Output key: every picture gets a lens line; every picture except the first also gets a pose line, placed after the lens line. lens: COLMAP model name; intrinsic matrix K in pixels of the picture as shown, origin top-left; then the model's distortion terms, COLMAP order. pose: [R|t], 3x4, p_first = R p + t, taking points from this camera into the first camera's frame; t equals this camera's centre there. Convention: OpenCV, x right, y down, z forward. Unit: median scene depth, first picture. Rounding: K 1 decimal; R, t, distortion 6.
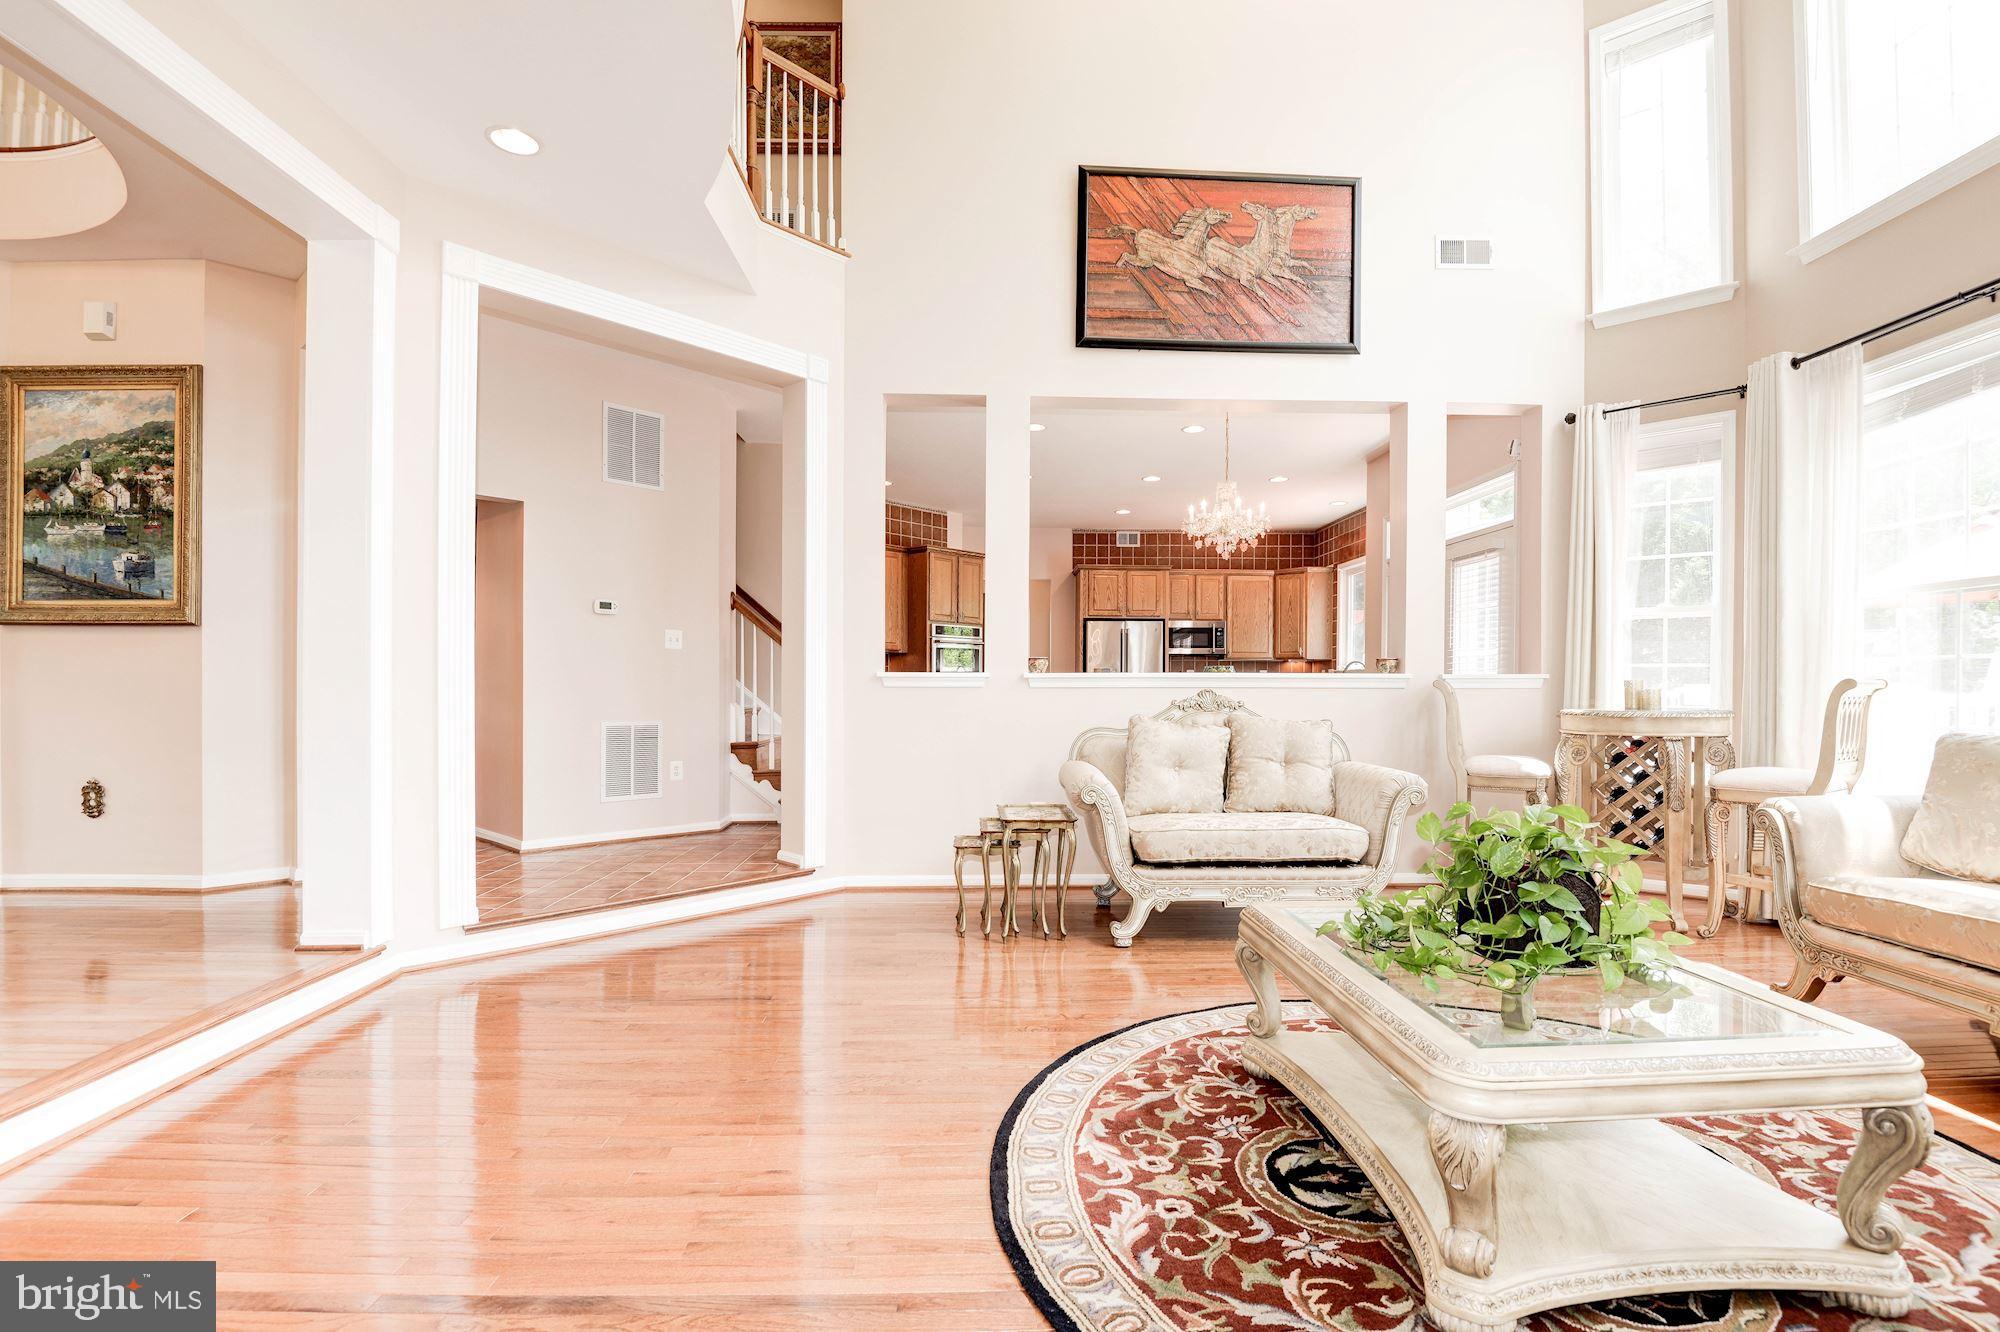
lens RADIAL K [[934.4, 0, 998.4], [0, 934.4, 700.8], [0, 0, 1]] dist [-0.001267, -0.016406]
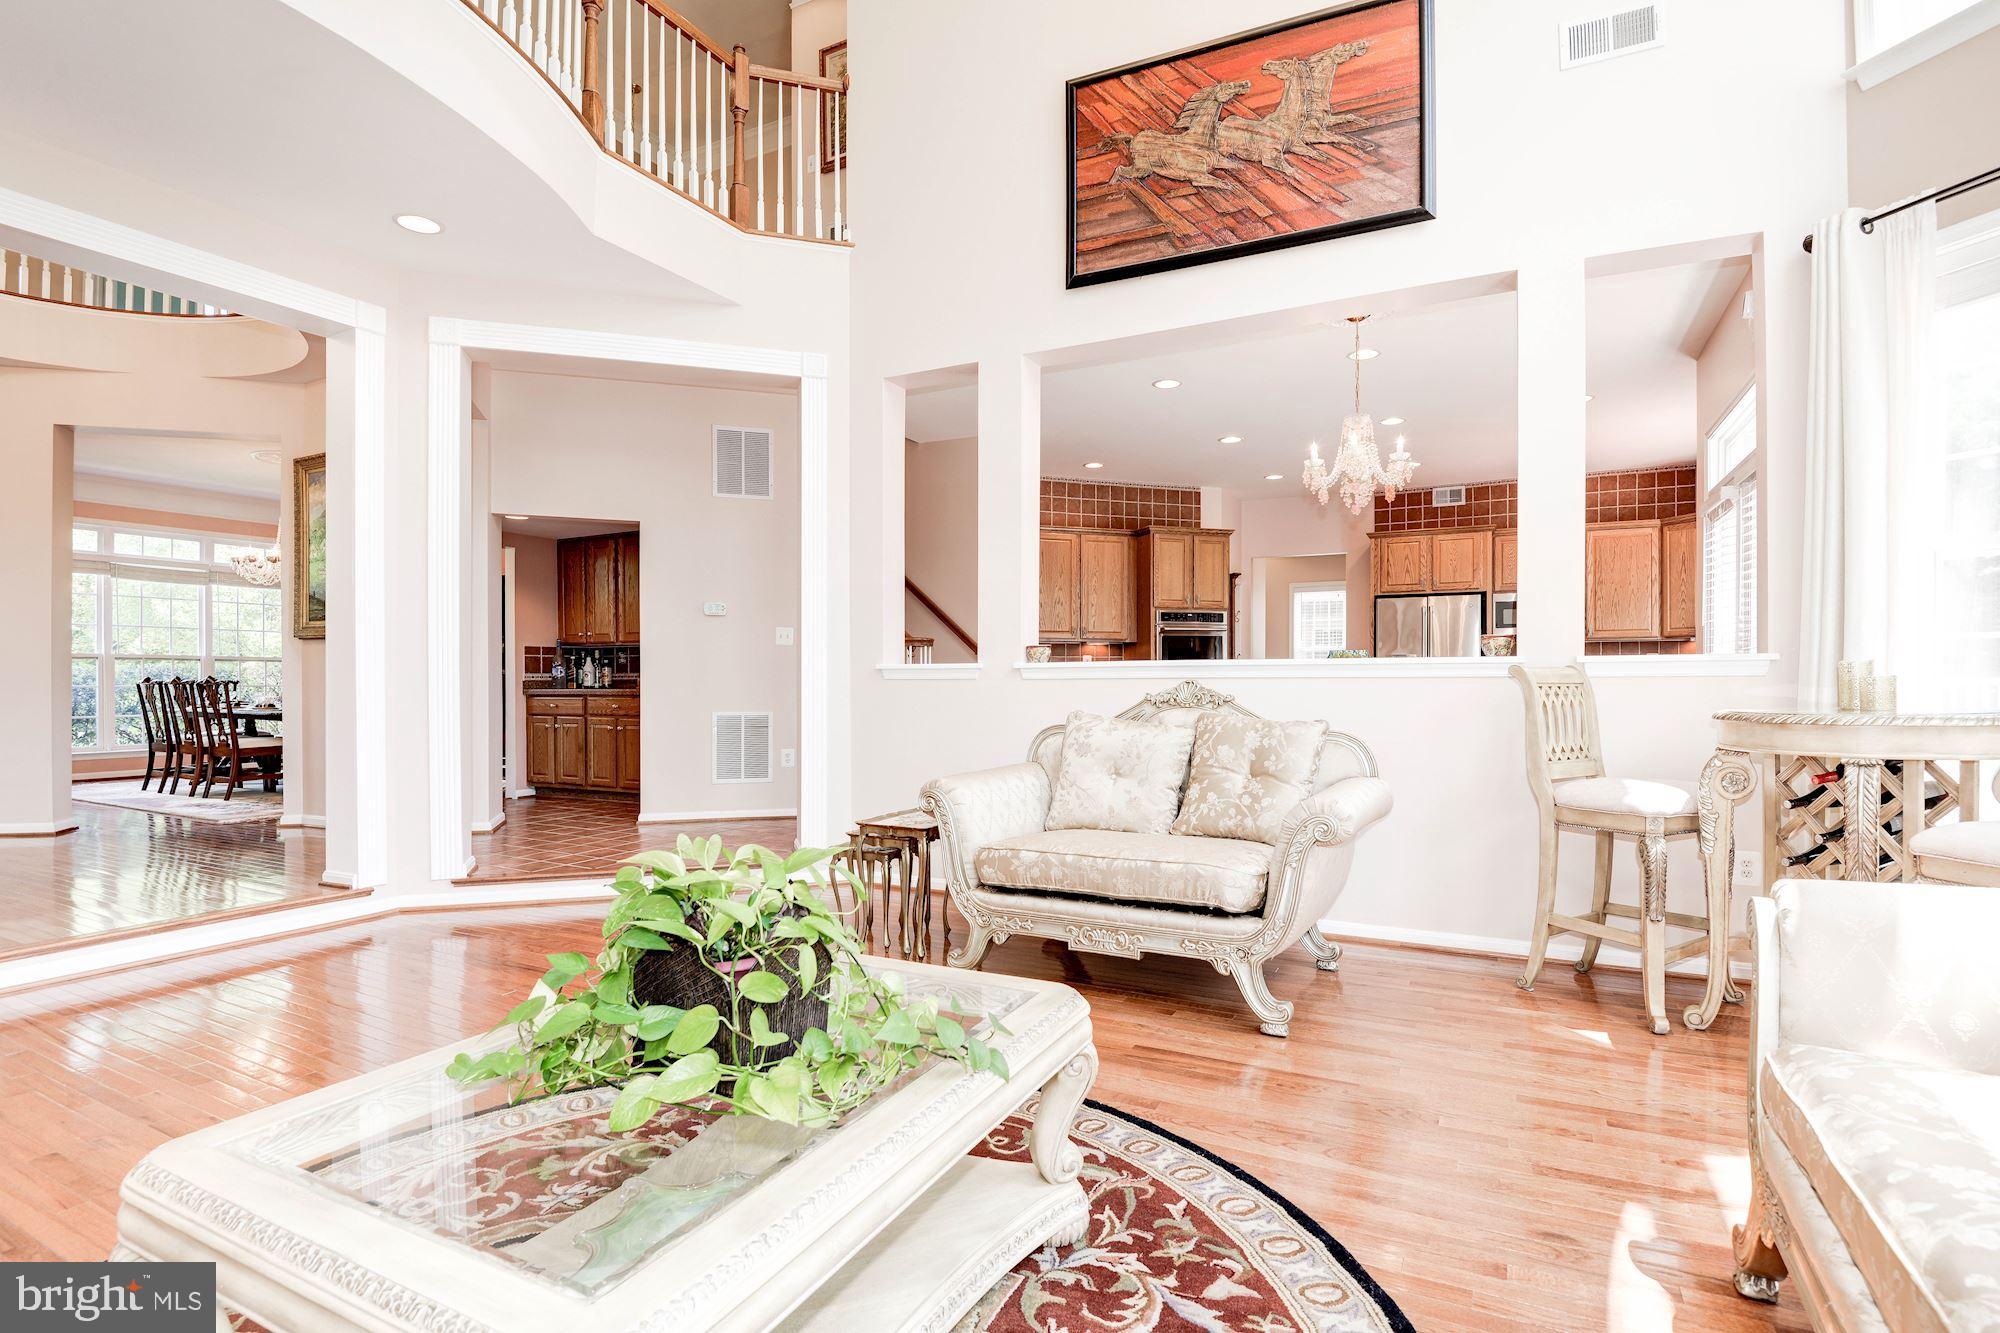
lens RADIAL K [[934.4, 0, 942.2], [0, 934.4, 691.7], [0, 0, 1]] dist [-0.001267, -0.016406]
pose [[0.872206, 0.000704, -0.489139, 0.408459], [-0.001161, 0.999999, -0.000631, -0.001199], [0.489138, 0.001119, 0.872206, 0.180762]]
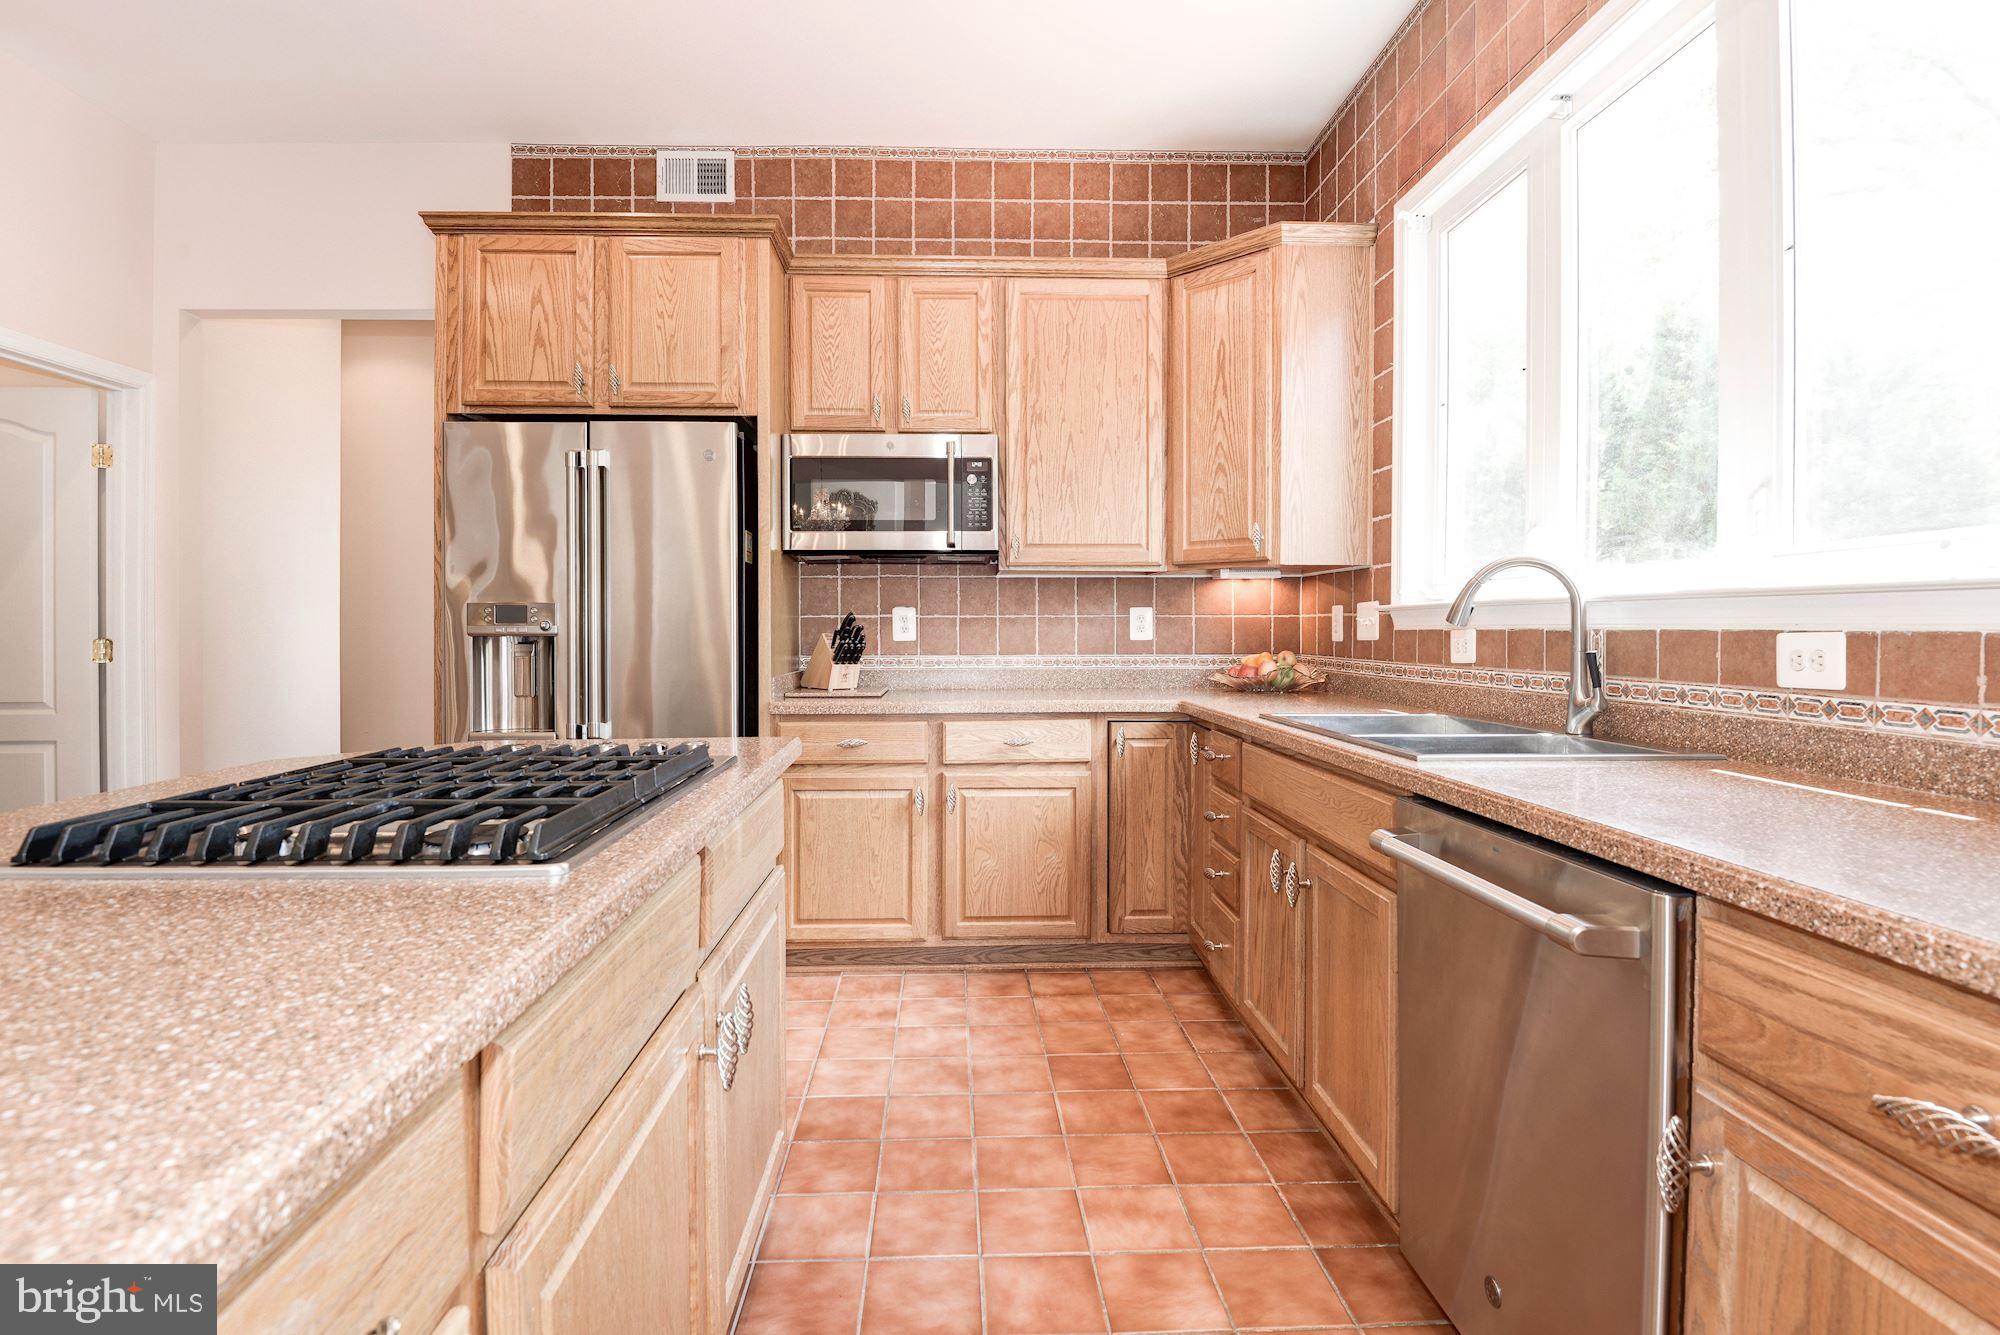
lens RADIAL K [[934.4, 0, 1006.5], [0, 934.4, 640.2], [0, 0, 1]] dist [-0.001267, -0.016406]
pose [[0.997479, -0.007467, 0.070566, 0.585214], [0.007676, 0.999967, -0.002694, -0.056479], [-0.070543, 0.003229, 0.997503, 1.862539]]
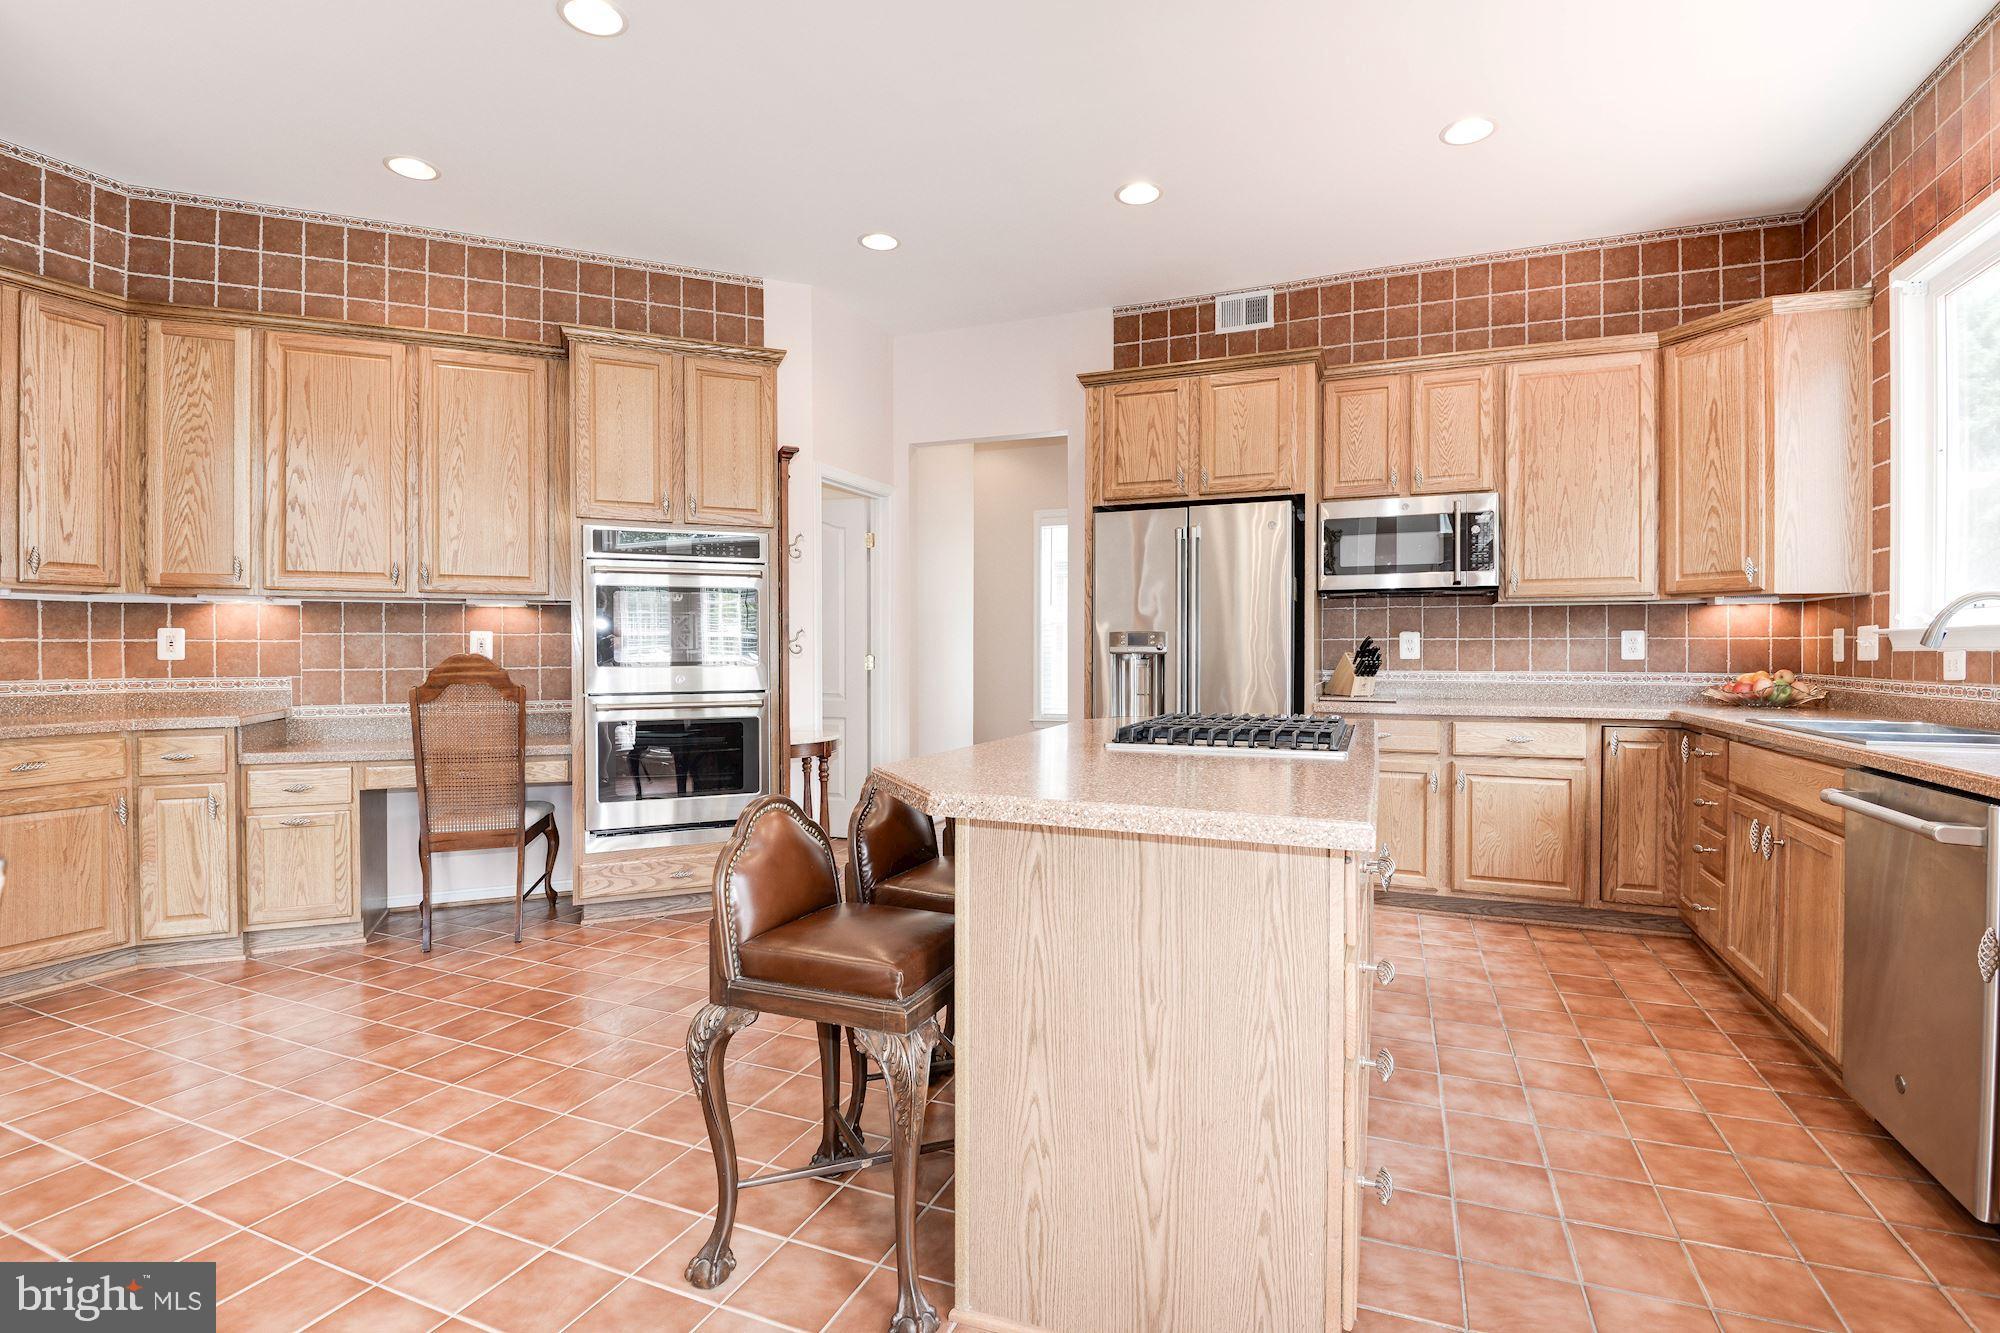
lens RADIAL K [[934.4, 0, 1033.3], [0, 934.4, 656.7], [0, 0, 1]] dist [-0.001267, -0.016406]
pose [[0.938675, -0.003526, -0.344784, 0.518154], [0.000757, 0.999966, -0.008165, -0.053371], [0.344802, 0.007403, 0.938646, 1.584186]]
